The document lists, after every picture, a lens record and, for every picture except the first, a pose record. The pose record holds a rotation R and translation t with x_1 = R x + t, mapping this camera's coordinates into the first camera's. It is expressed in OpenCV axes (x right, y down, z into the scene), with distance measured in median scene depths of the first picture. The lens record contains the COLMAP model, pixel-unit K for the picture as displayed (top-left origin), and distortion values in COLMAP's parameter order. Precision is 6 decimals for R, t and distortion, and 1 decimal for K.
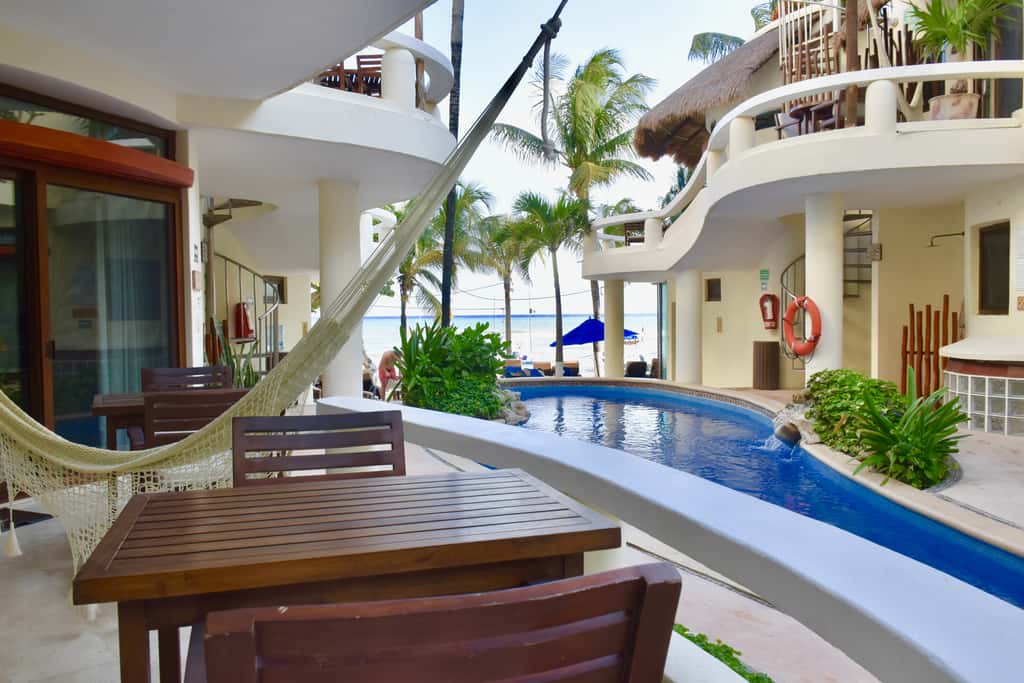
lens RADIAL K [[783.6, 0, 508.1], [0, 783.6, 340.8], [0, 0, 1]] dist [-0.021761, -0.000878]
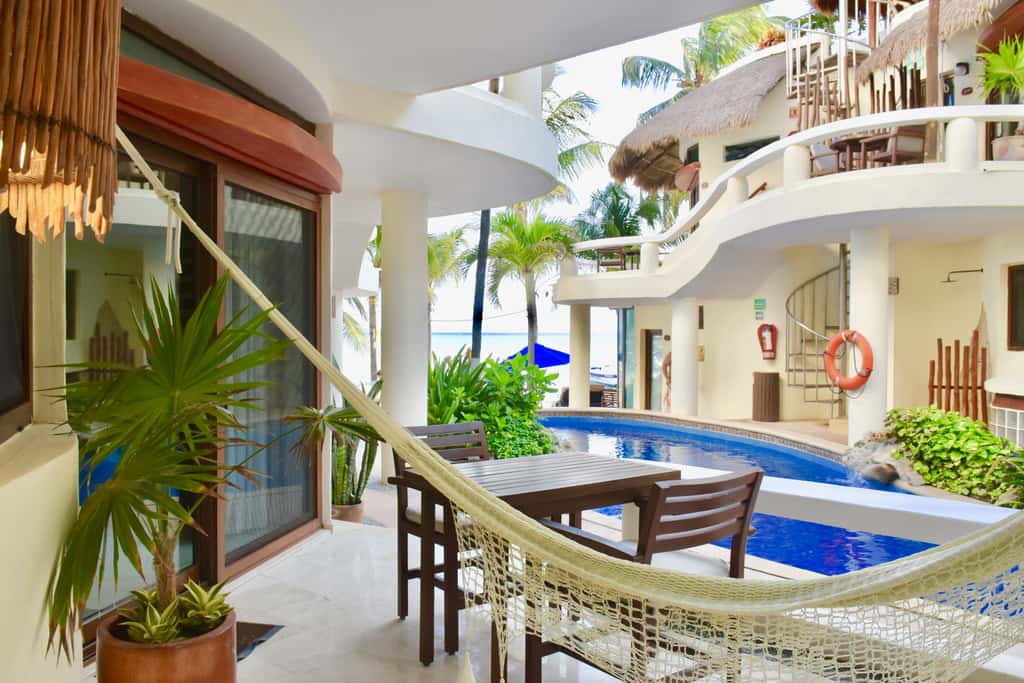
lens RADIAL K [[804.0, 0, 513.1], [0, 804.0, 337.4], [0, 0, 1]] dist [-0.012988, -0.003532]
pose [[0.981150, 0.014341, 0.192713, -0.175491], [-0.009133, 0.999569, -0.027883, -0.011684], [-0.193029, 0.025597, 0.980859, 0.069194]]
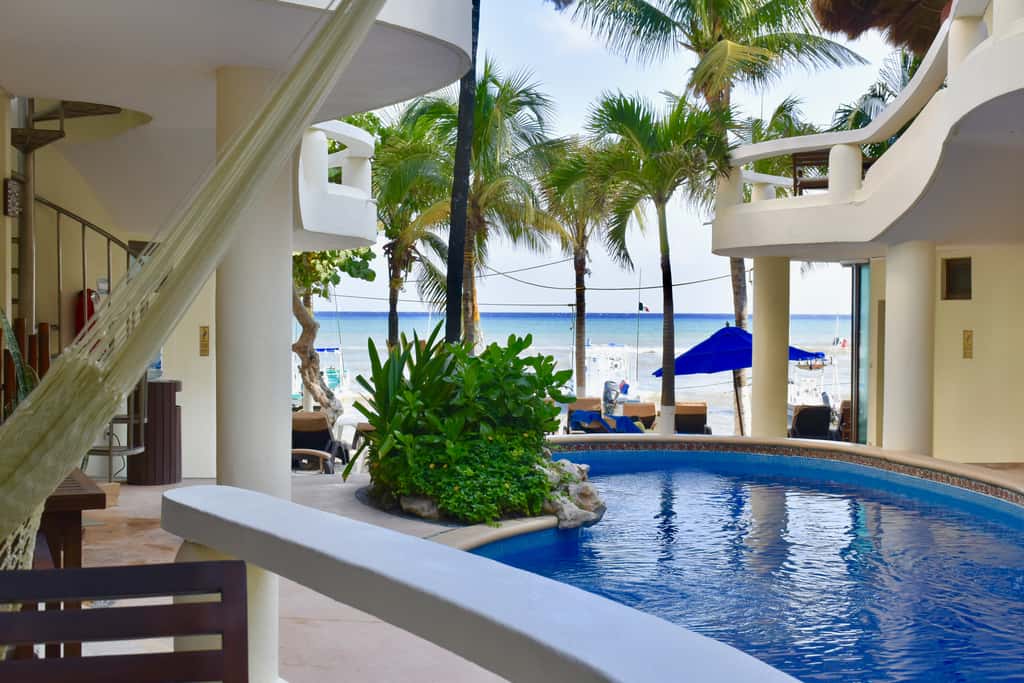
lens RADIAL K [[1375.1, 0, 512.0], [0, 1375.1, 341.5], [0, 0, 1]] dist [0.011770, -0.021031]
pose [[0.998268, 0.018005, -0.056008, 0.011783], [-0.018650, 0.999766, -0.011005, -0.006420], [0.055797, 0.012031, 0.998370, 0.042566]]
